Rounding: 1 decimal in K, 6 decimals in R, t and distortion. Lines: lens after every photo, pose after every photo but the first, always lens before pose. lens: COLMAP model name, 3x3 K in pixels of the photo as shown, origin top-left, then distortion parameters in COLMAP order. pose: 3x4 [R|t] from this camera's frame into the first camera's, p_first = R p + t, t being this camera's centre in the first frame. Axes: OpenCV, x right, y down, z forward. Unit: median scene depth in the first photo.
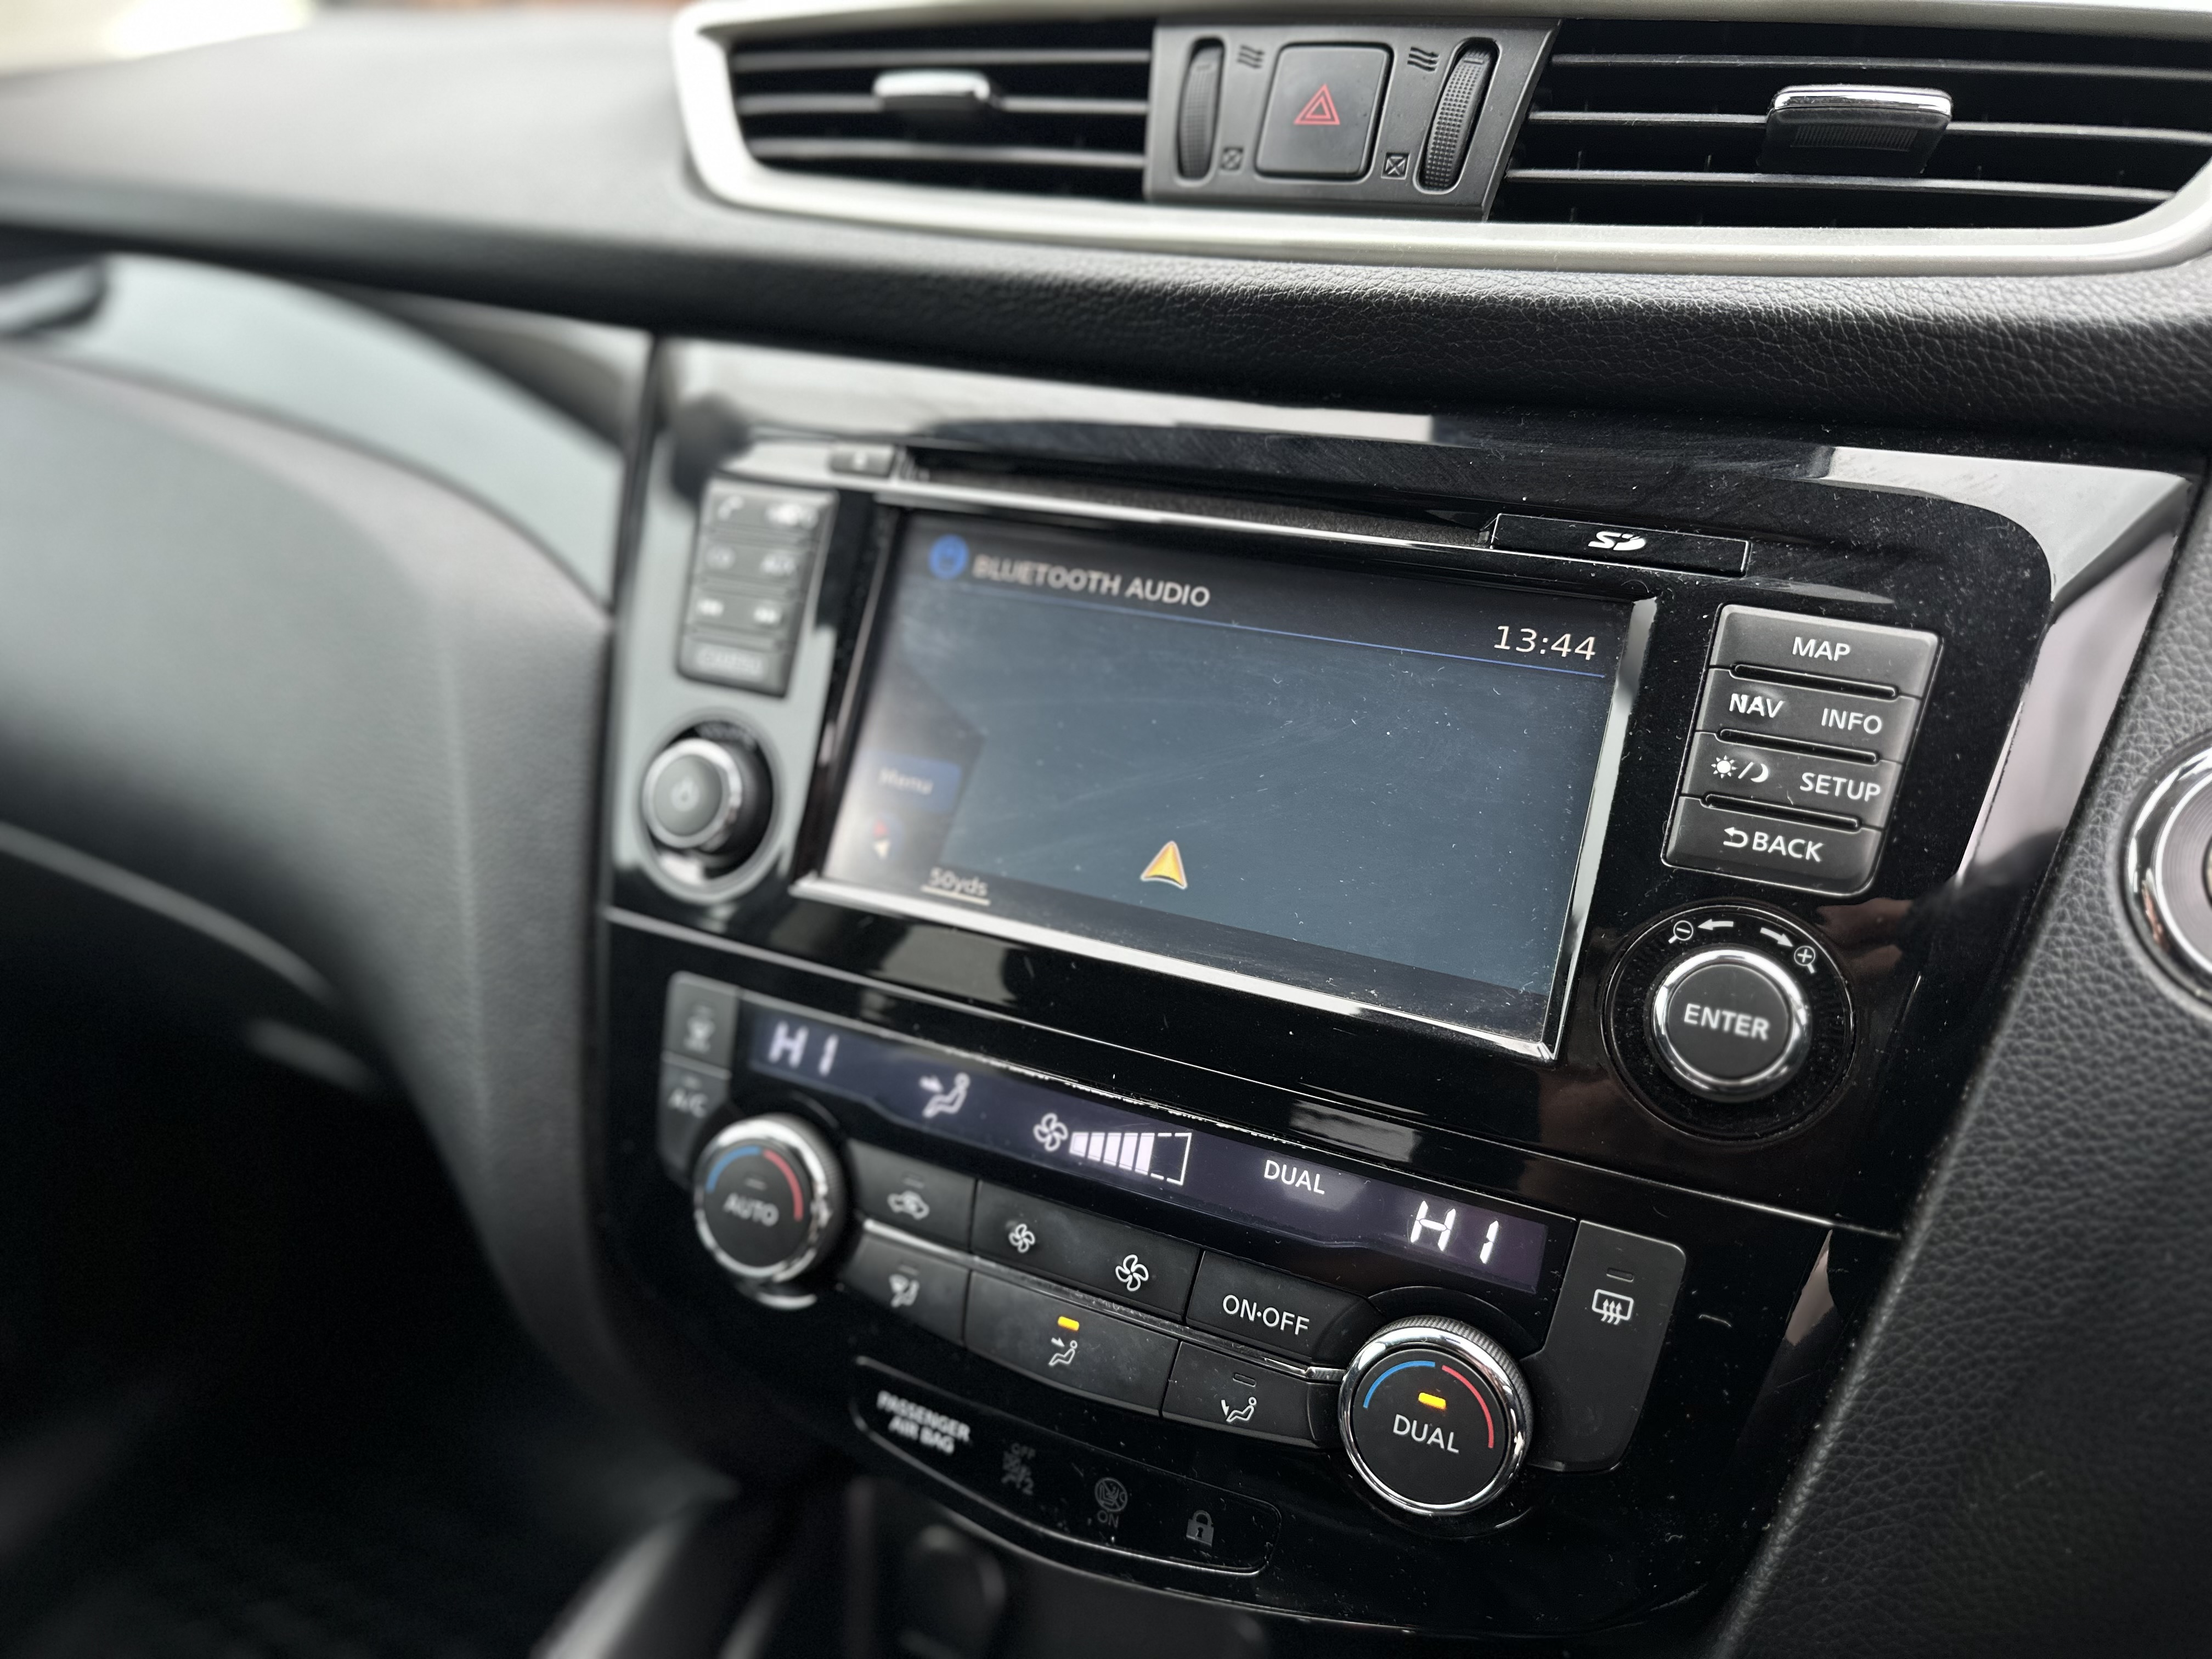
lens RADIAL K [[1564.3, 0, 1146.4], [0, 1564.3, 814.4], [0, 0, 1]] dist [0.017064, -0.024582]
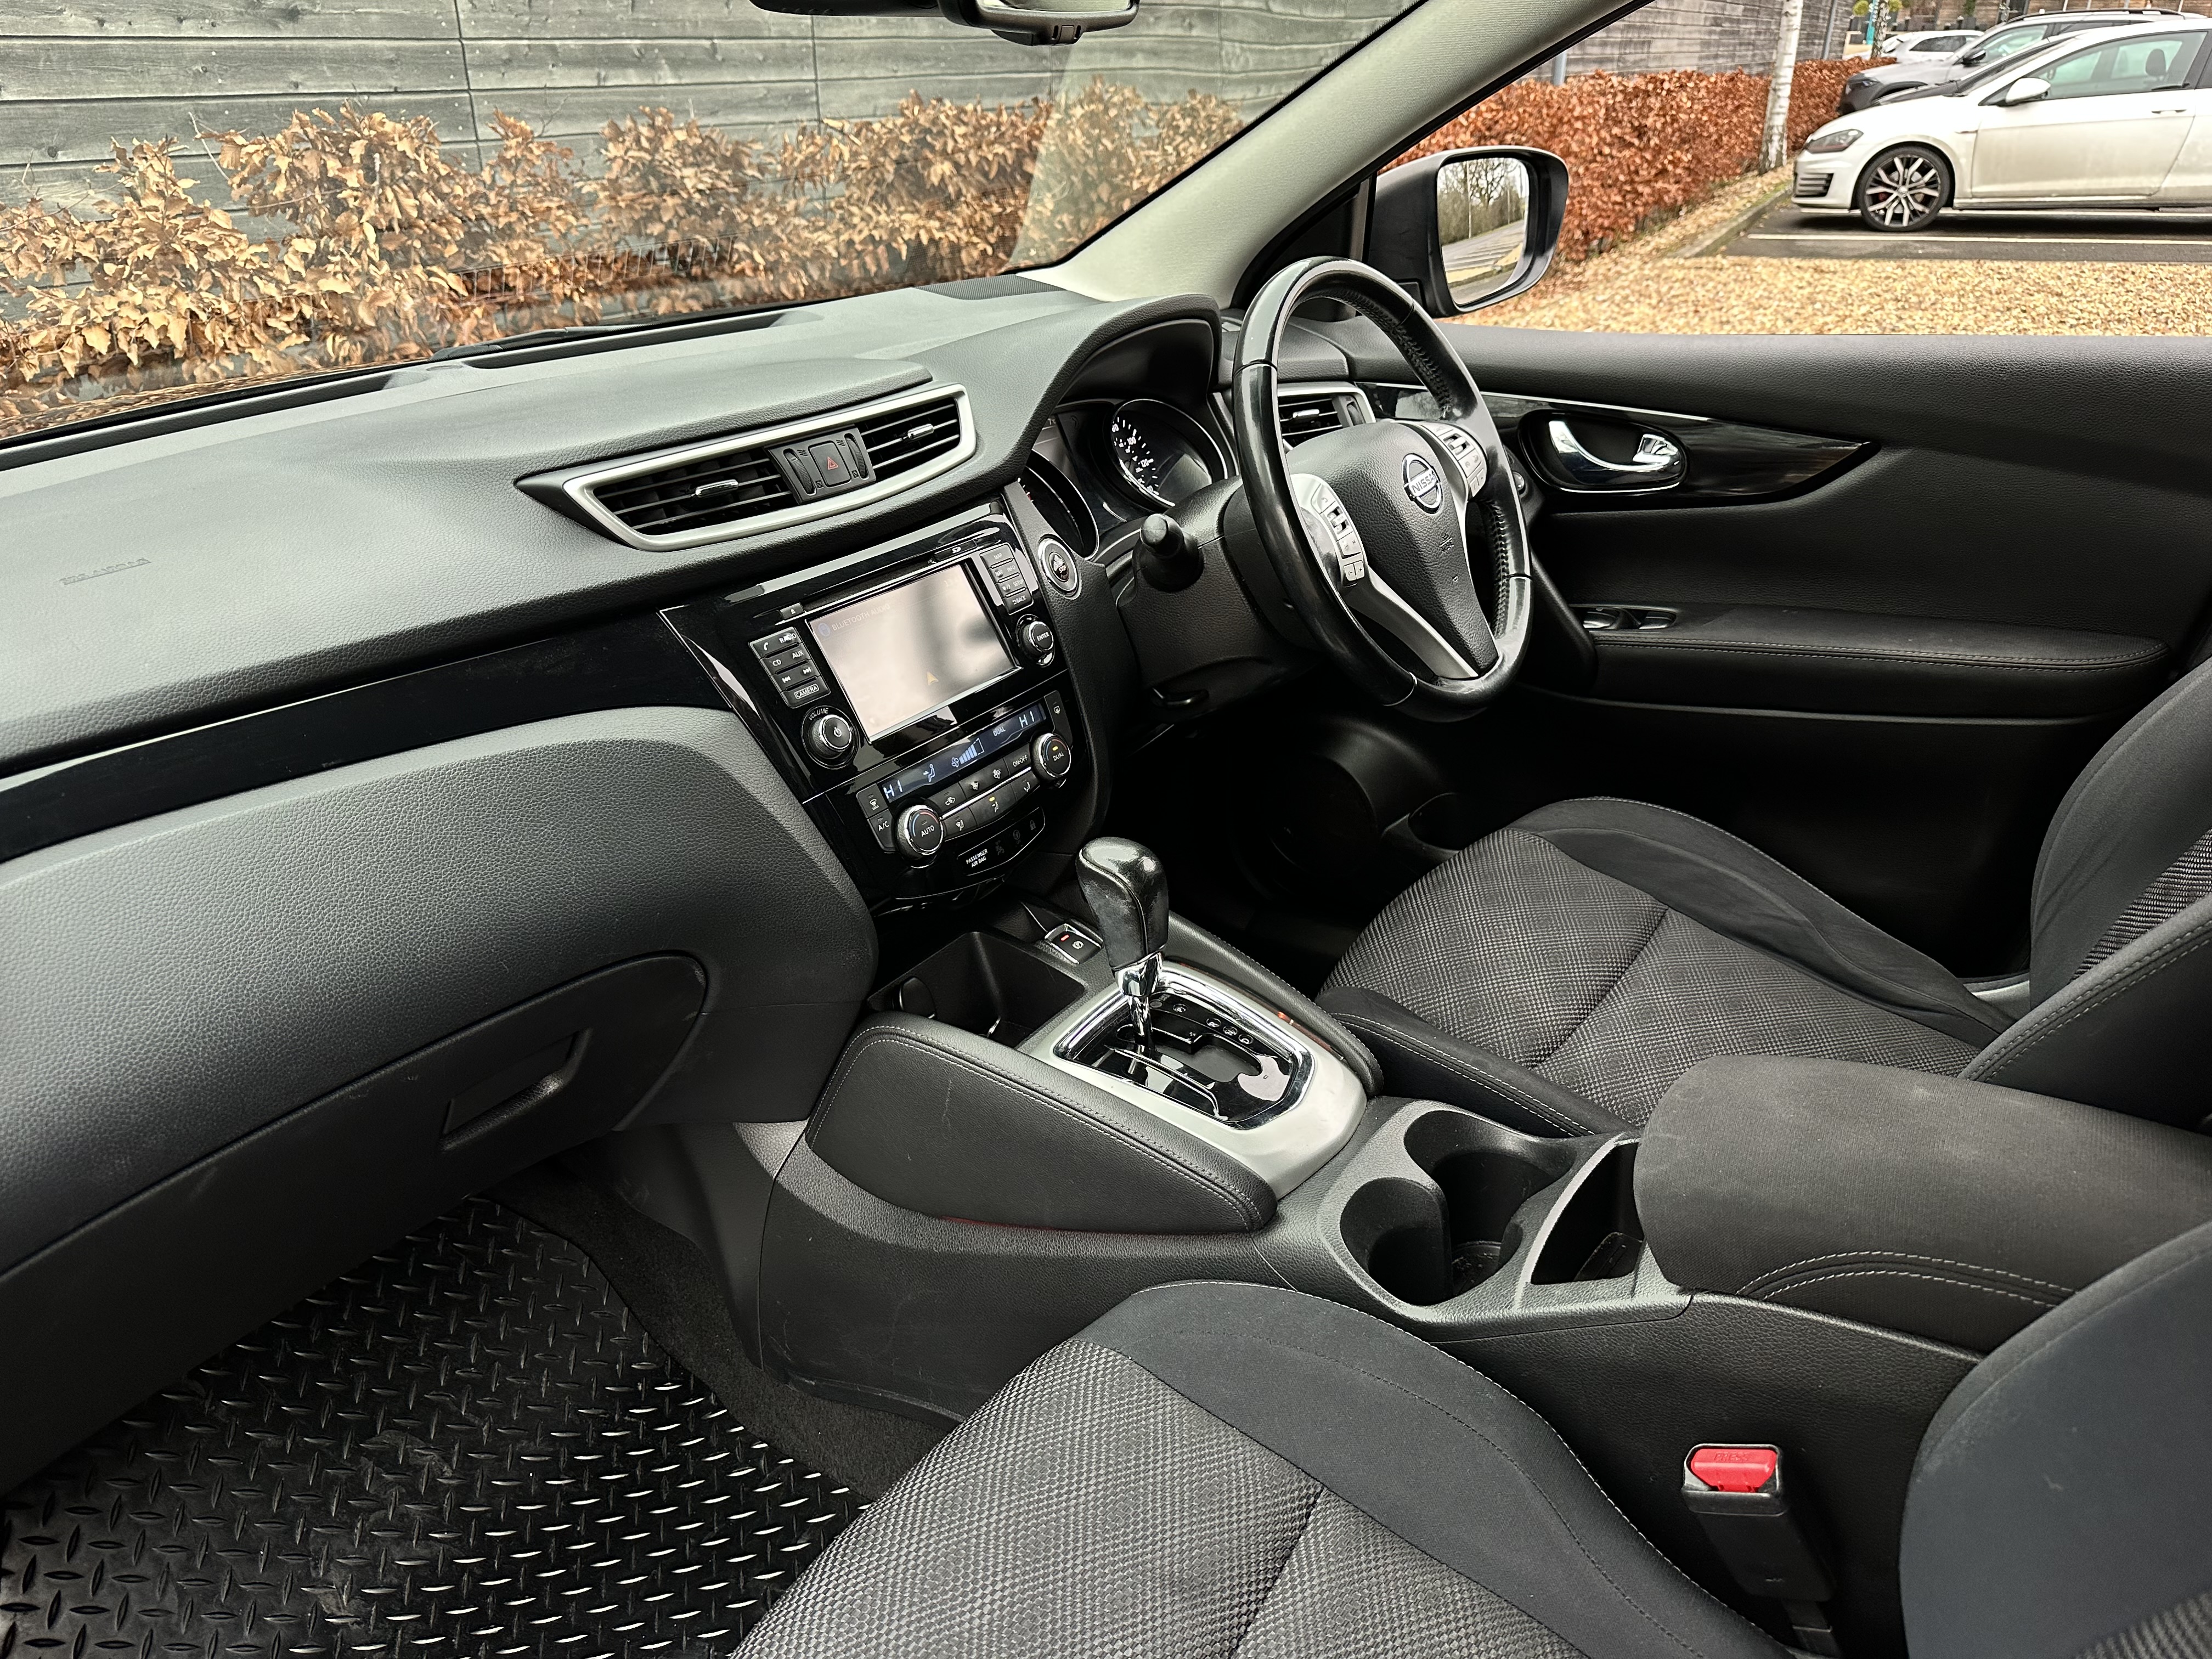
lens RADIAL K [[1564.3, 0, 1114.7], [0, 1564.3, 816.2], [0, 0, 1]] dist [0.017064, -0.024582]
pose [[0.179895, -0.439353, 0.880118, -3.129477], [0.437848, 0.836959, 0.328312, -0.672862], [-0.880867, 0.326296, 0.342934, -0.427227]]
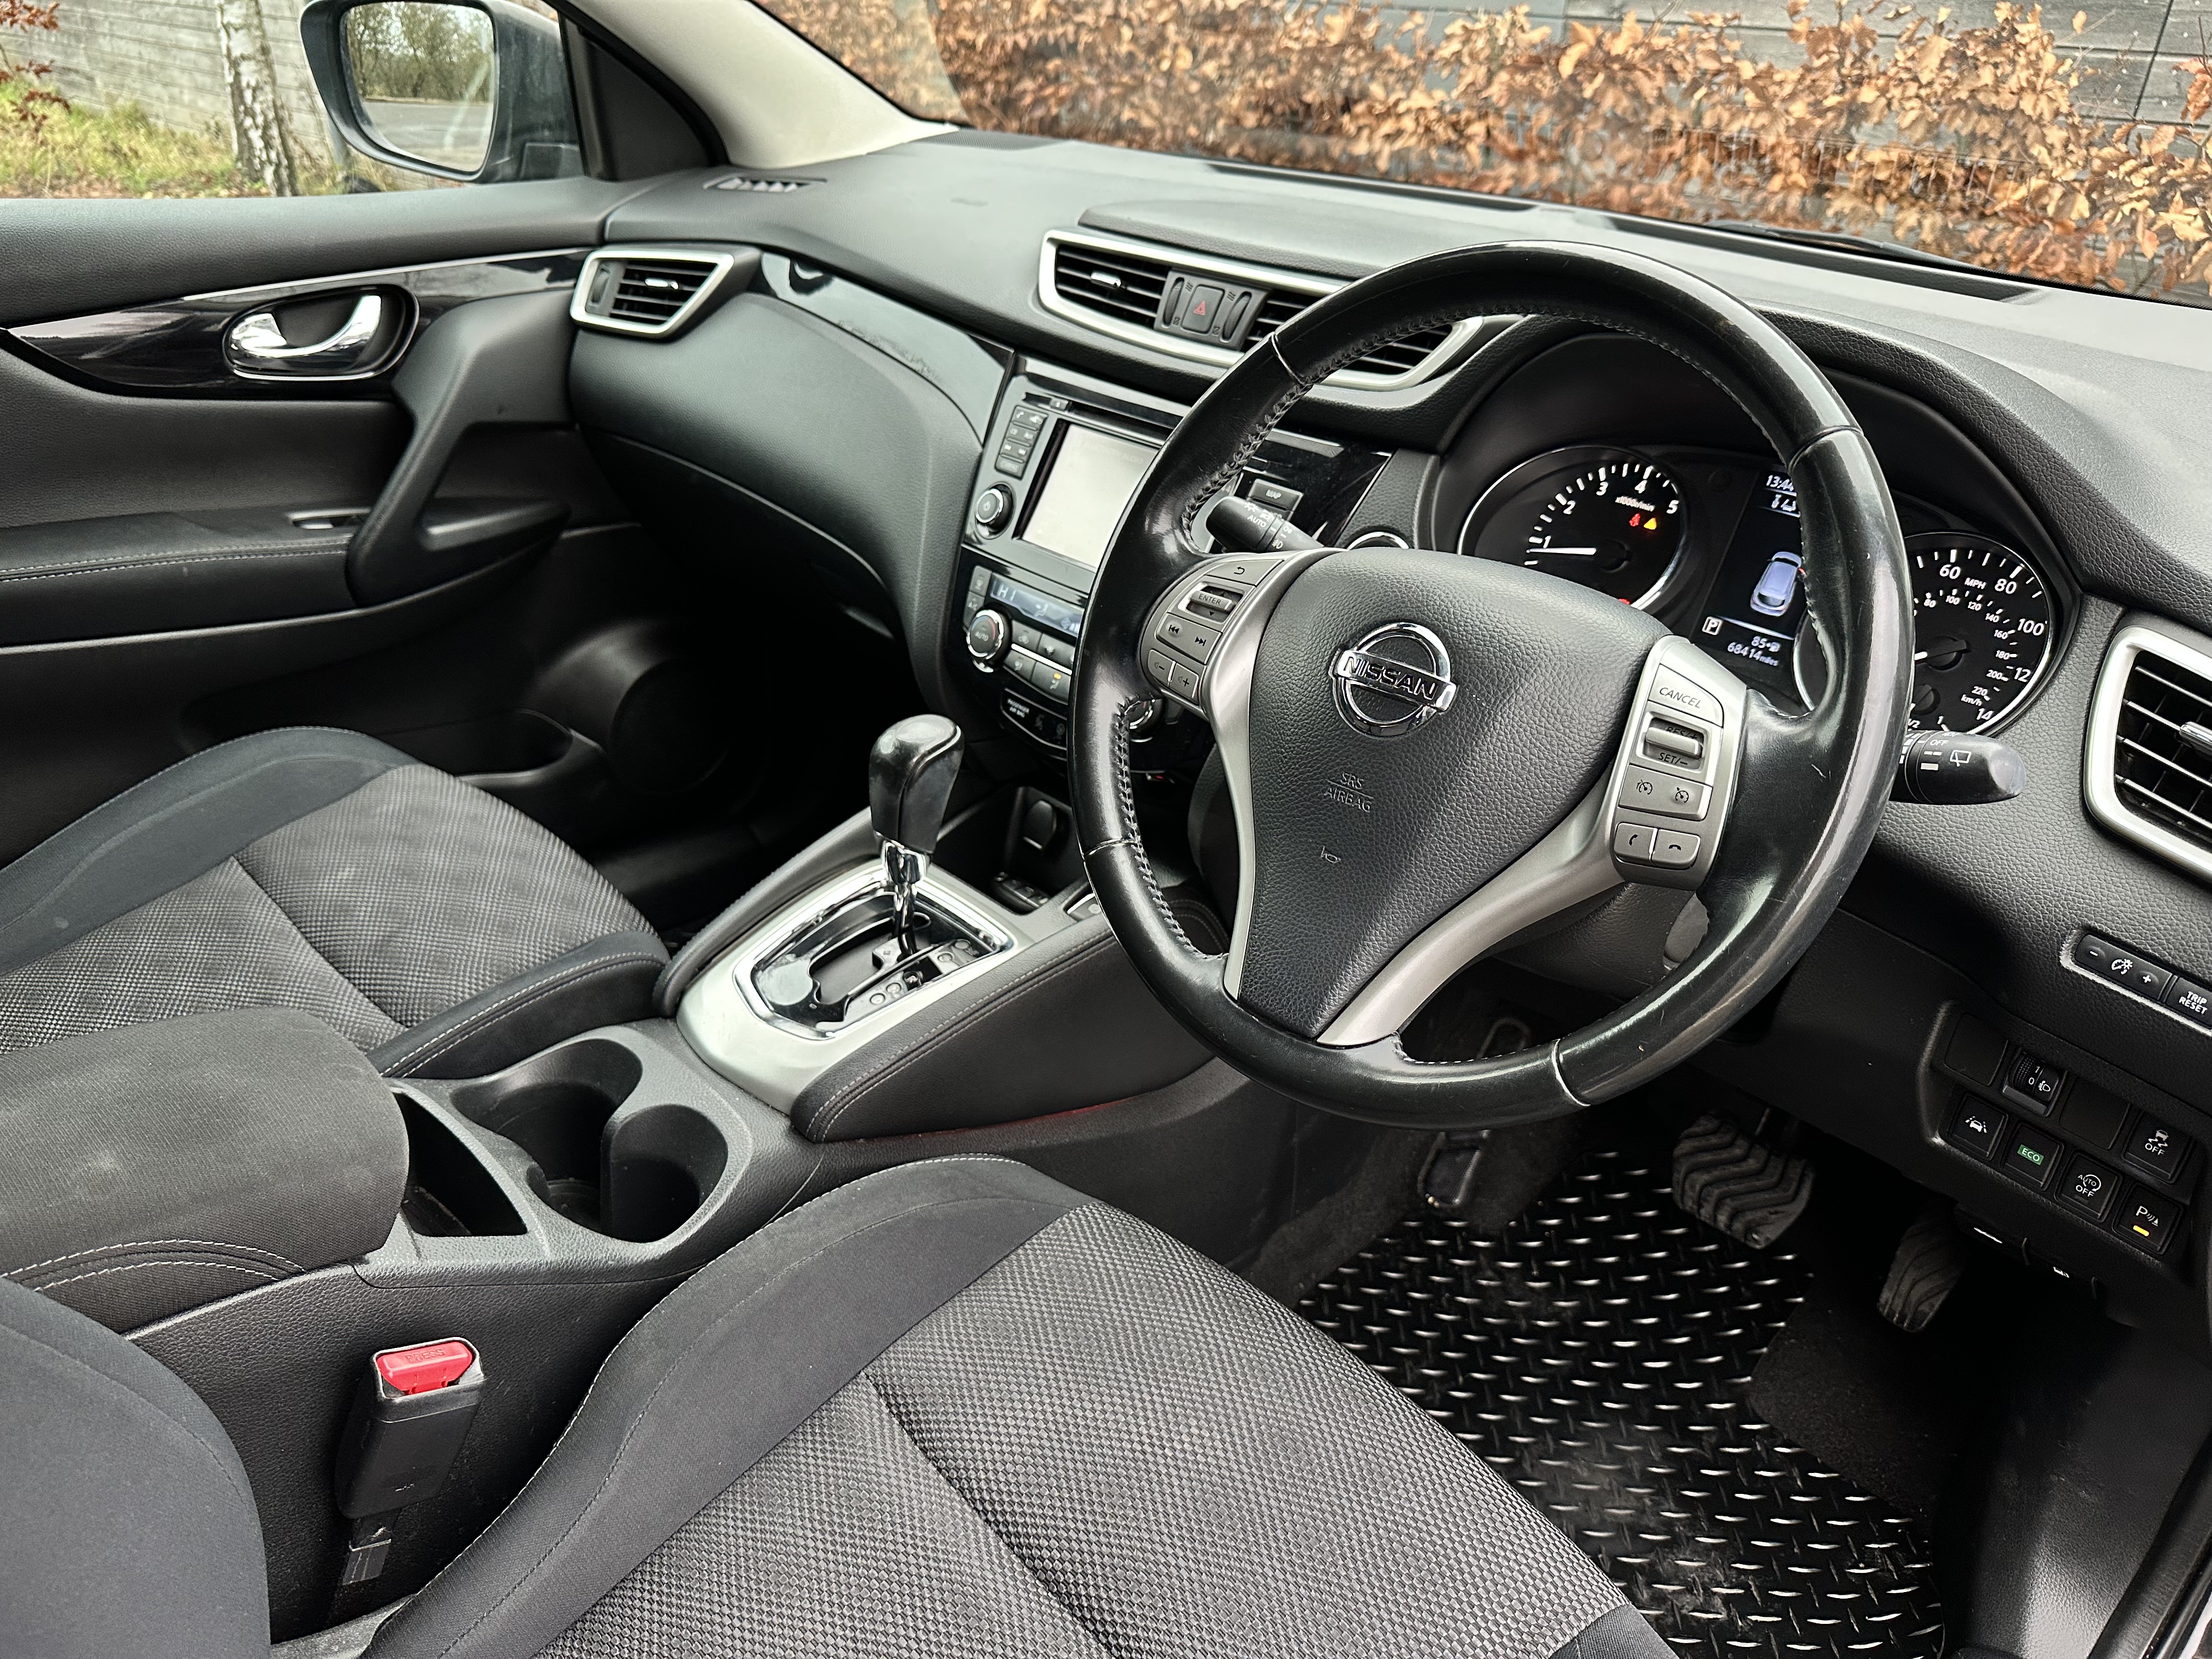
lens RADIAL K [[1564.3, 0, 1112.1], [0, 1564.3, 832.4], [0, 0, 1]] dist [0.017064, -0.024582]
pose [[0.929817, 0.197625, -0.310459, 1.168990], [-0.177564, 0.979808, 0.091906, 0.332587], [0.322353, -0.030330, 0.946133, -2.129602]]
